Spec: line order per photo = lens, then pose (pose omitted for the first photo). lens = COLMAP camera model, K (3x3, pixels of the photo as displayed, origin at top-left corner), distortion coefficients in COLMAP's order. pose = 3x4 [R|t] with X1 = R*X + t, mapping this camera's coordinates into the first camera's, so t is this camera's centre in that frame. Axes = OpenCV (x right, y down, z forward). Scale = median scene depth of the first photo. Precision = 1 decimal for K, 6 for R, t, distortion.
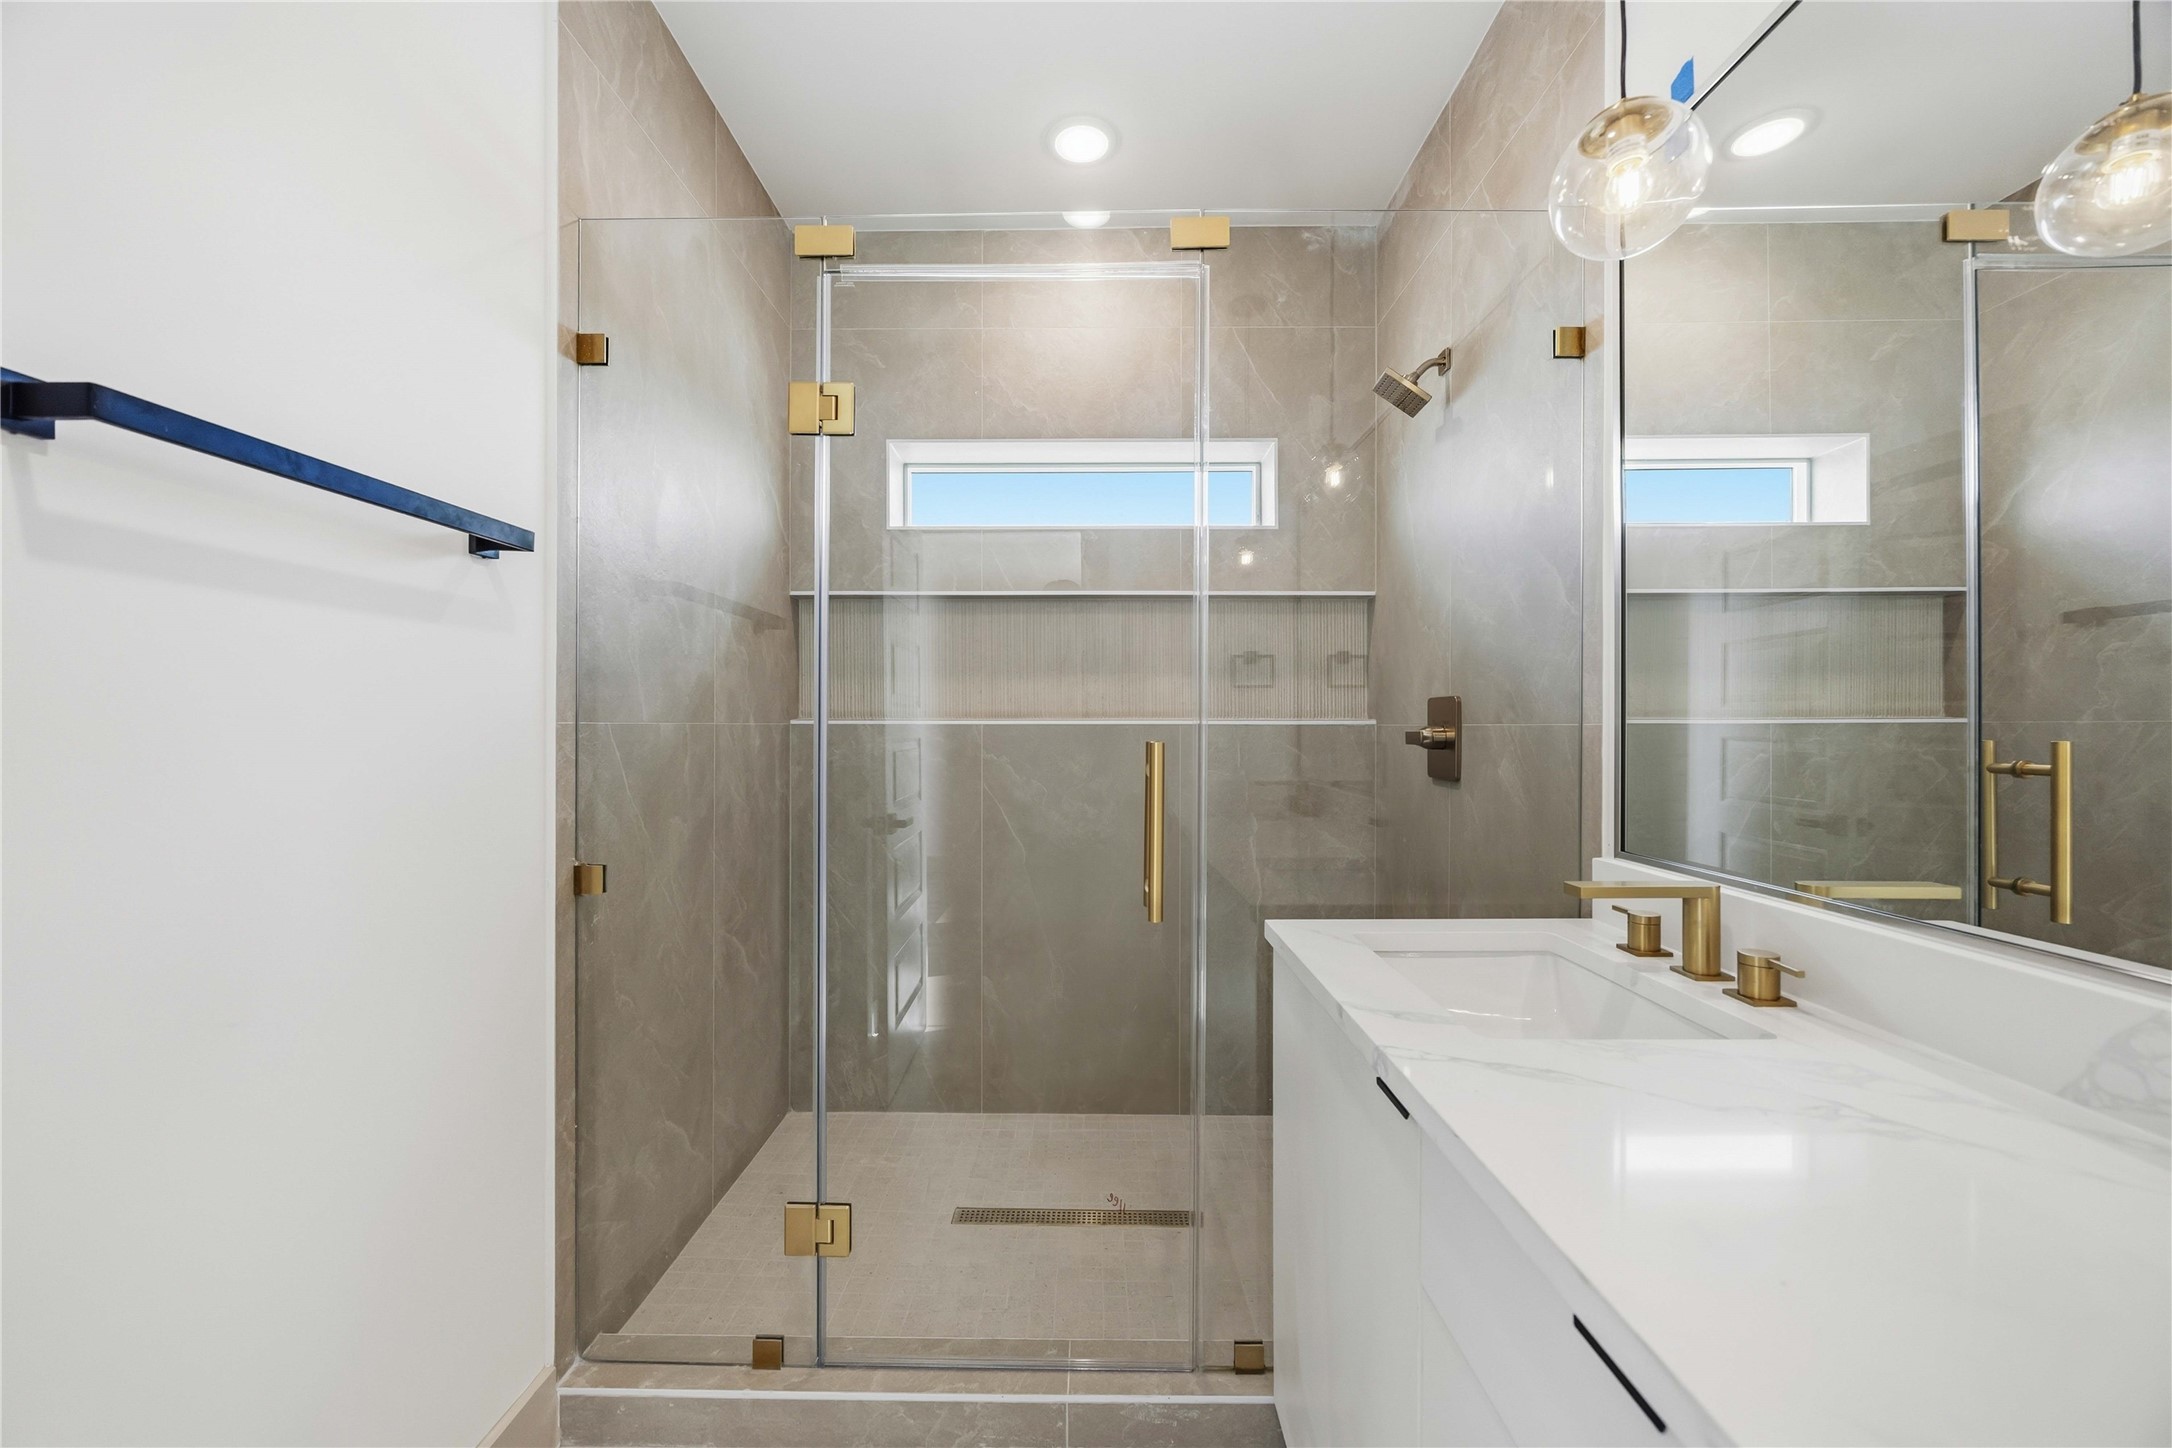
lens RADIAL K [[830.0, 0, 1083.5], [0, 830.0, 730.5], [0, 0, 1]] dist [-0.001029, 0.000025]
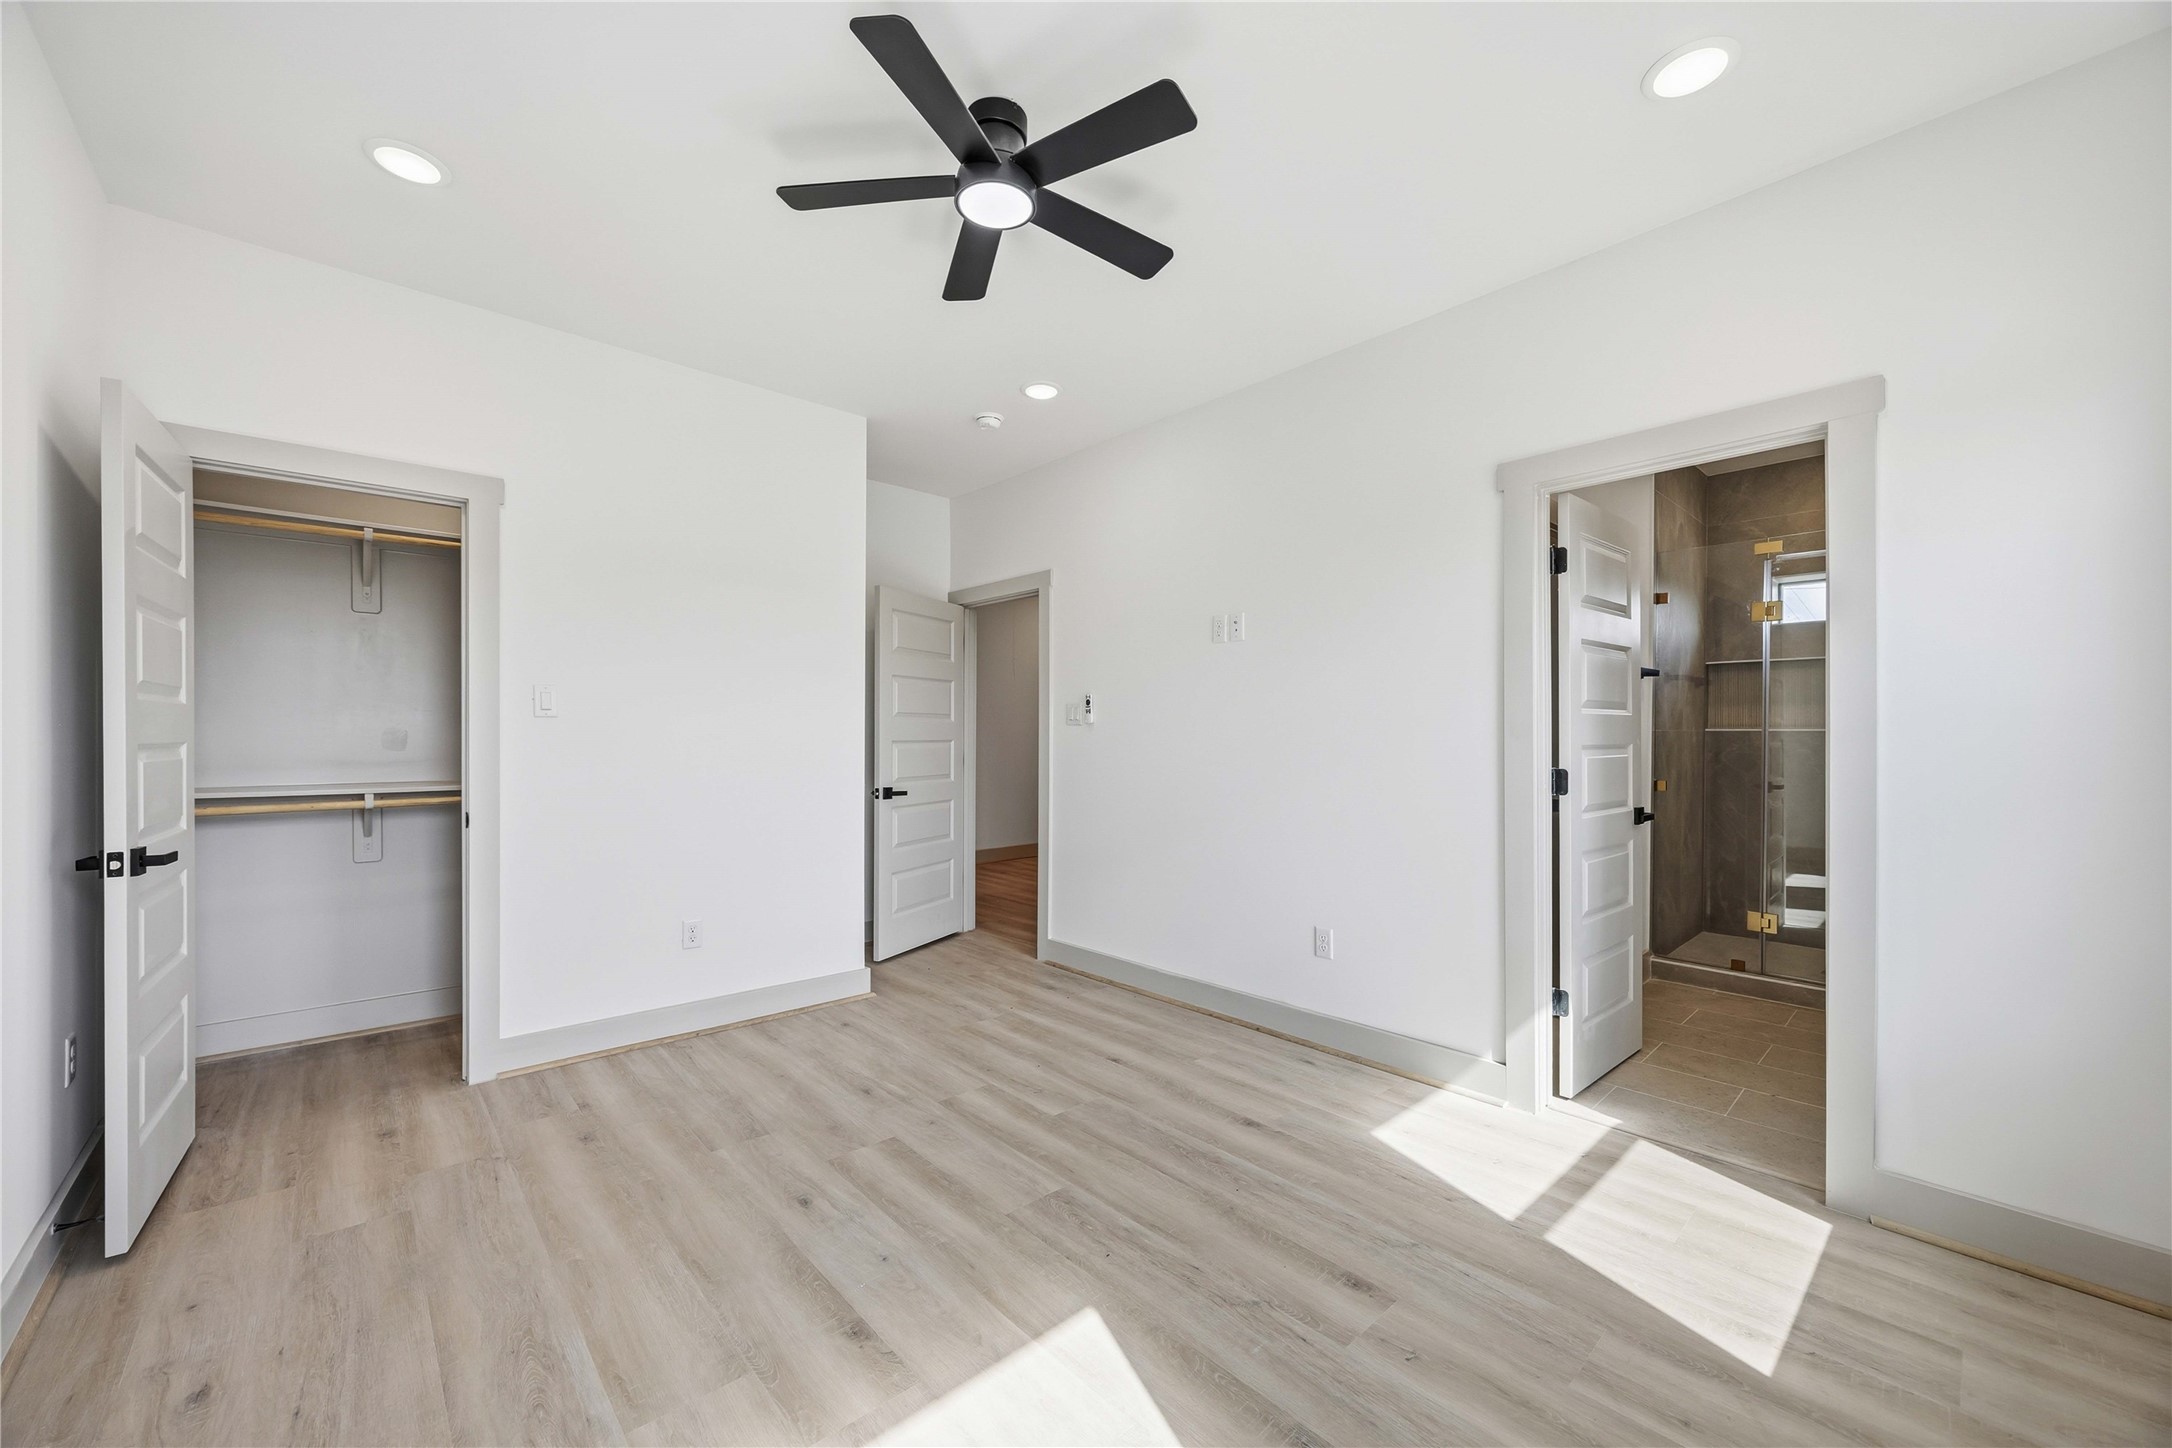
lens RADIAL K [[830.0, 0, 1083.5], [0, 830.0, 730.5], [0, 0, 1]] dist [-0.001029, 0.000025]
pose [[0.674315, -0.002745, -0.738439, 0.119818], [-0.002838, 0.999976, -0.006309, 0.008842], [0.738439, 0.006350, 0.674291, -1.712440]]
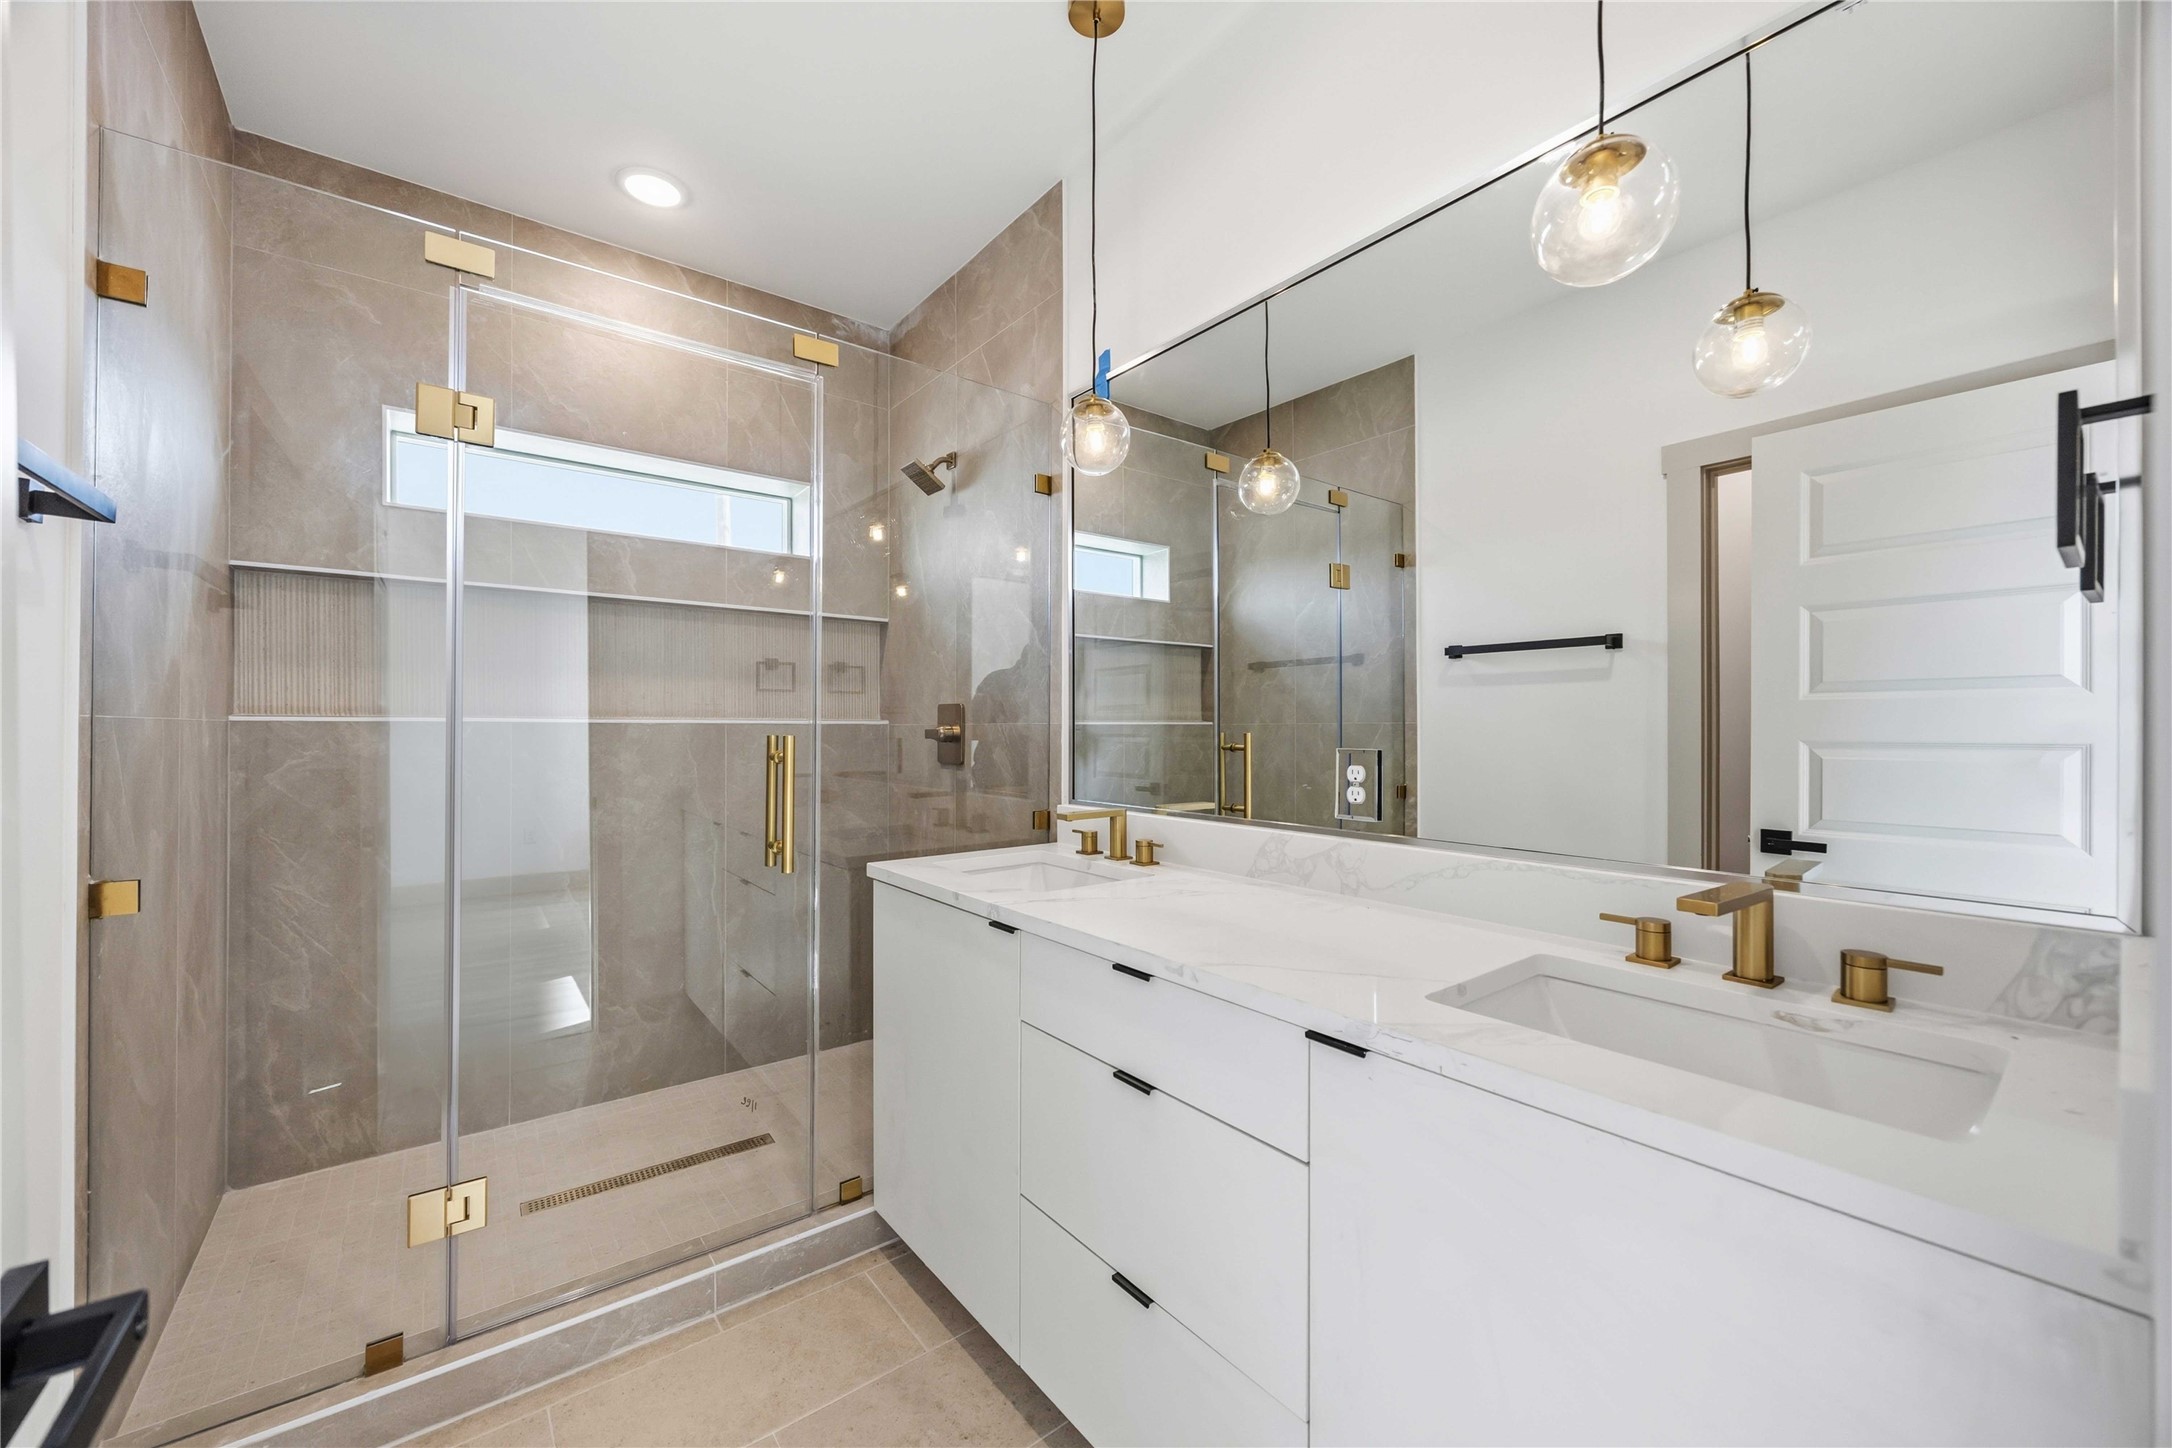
lens RADIAL K [[830.0, 0, 1083.5], [0, 830.0, 730.5], [0, 0, 1]] dist [-0.001029, 0.000025]
pose [[0.783911, -0.000380, 0.620873, -0.249062], [0.002549, 0.999993, -0.002607, 0.007647], [-0.620868, 0.003626, 0.783907, -0.216151]]
